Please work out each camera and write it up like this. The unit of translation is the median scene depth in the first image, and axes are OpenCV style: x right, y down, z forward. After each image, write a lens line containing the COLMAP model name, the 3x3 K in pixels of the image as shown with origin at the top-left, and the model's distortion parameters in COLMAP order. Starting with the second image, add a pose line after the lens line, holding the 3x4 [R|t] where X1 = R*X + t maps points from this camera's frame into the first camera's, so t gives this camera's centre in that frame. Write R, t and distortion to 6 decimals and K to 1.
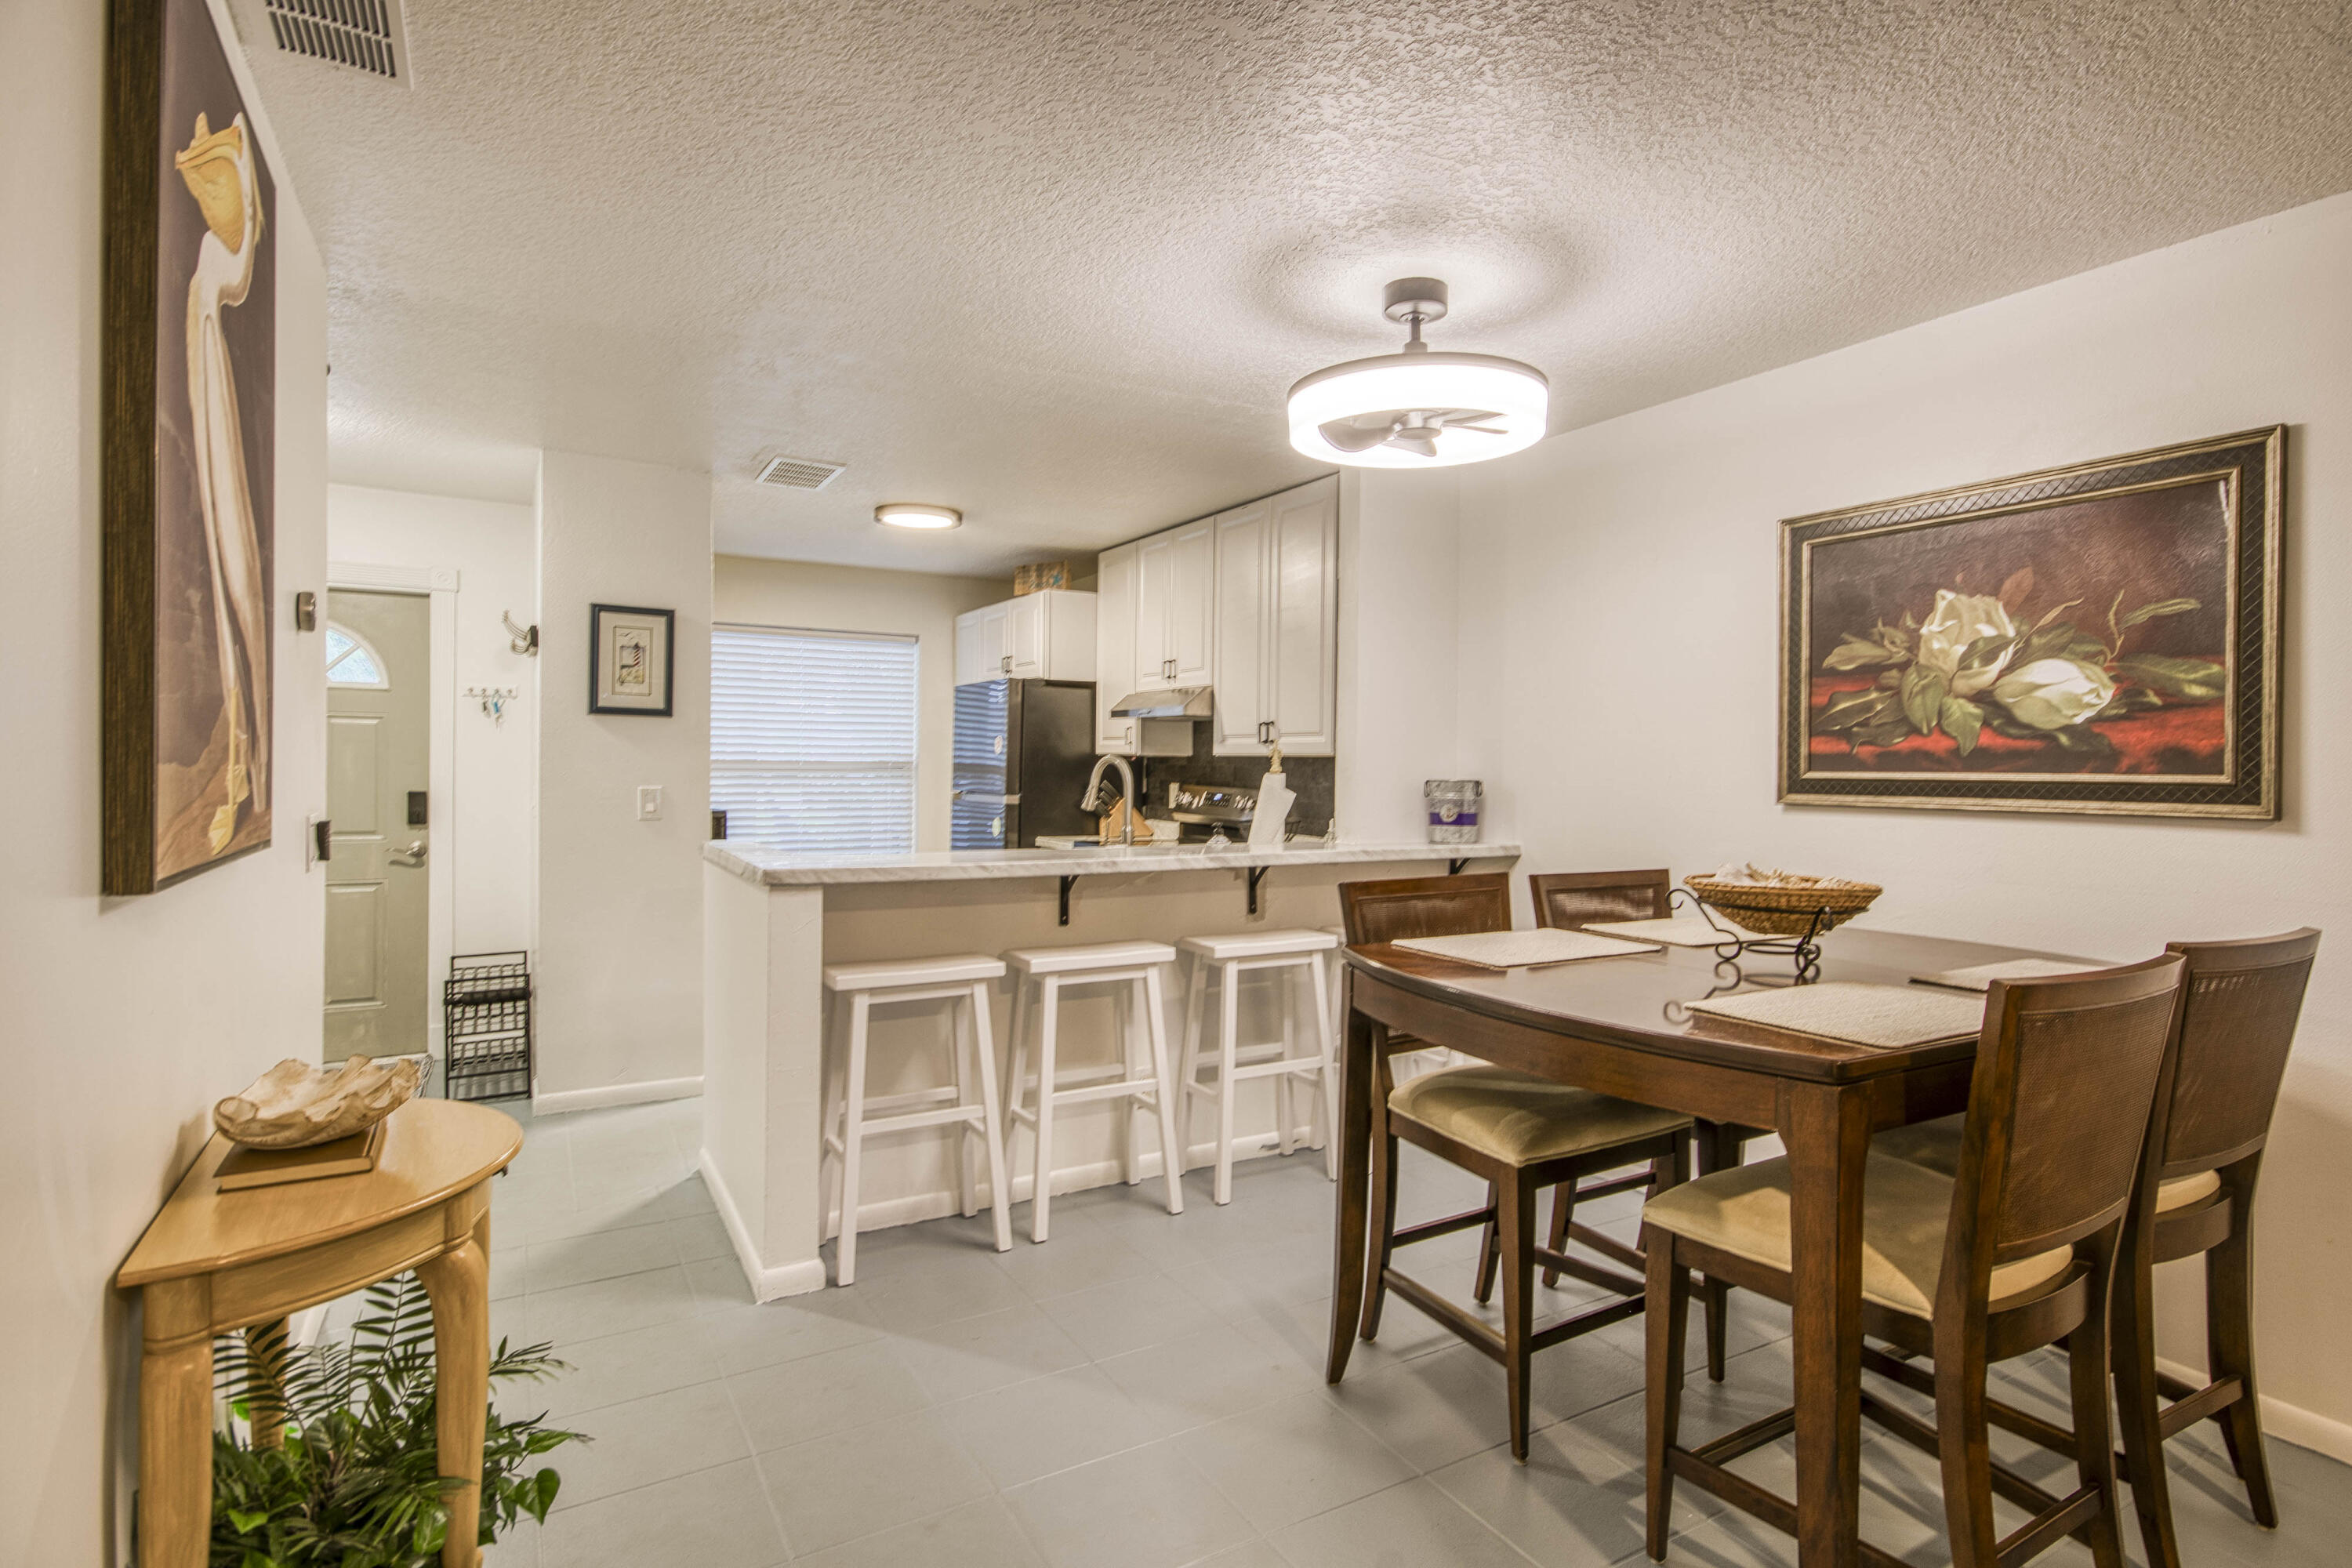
lens RADIAL K [[1209.7, 0, 1260.9], [0, 1209.7, 778.6], [0, 0, 1]] dist [0.034838, -0.000121]
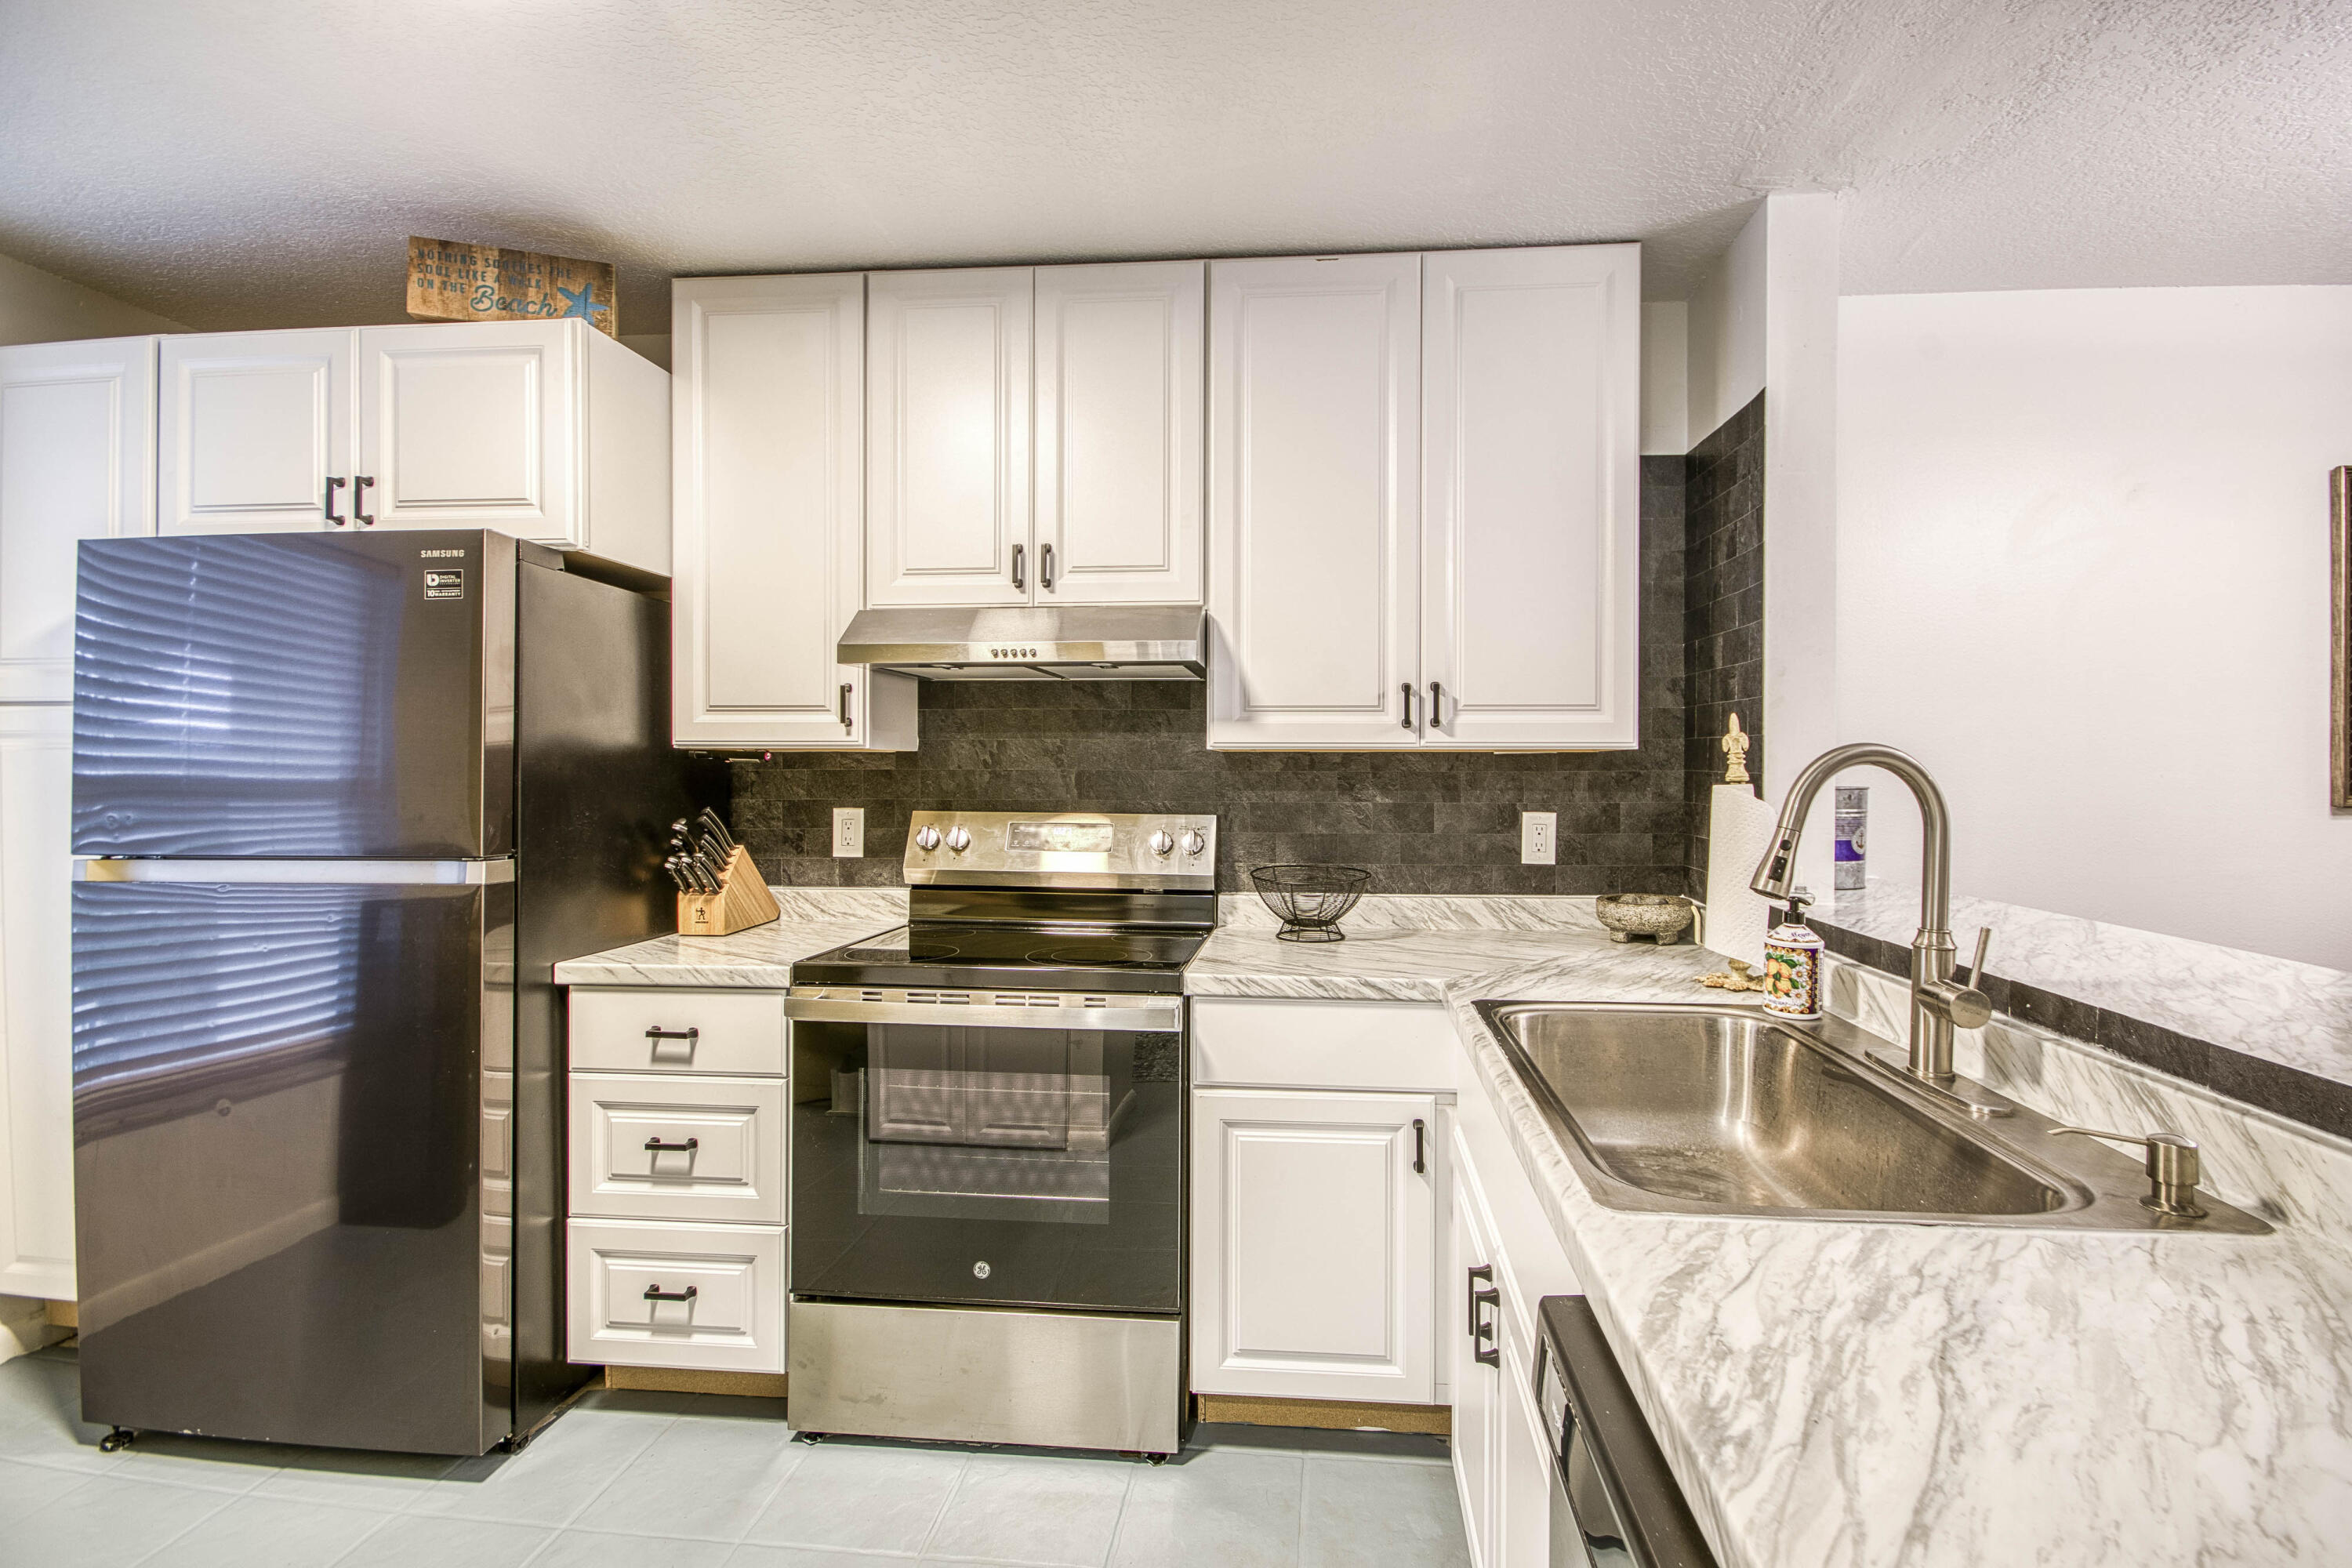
lens RADIAL K [[1041.6, 0, 1235.0], [0, 1041.6, 778.4], [0, 0, 1]] dist [0.000081, 0.000123]
pose [[0.606894, -0.007760, 0.794745, -0.331033], [0.012902, 0.999917, -0.000089, -0.005832], [-0.794678, 0.010308, 0.606943, 0.660196]]
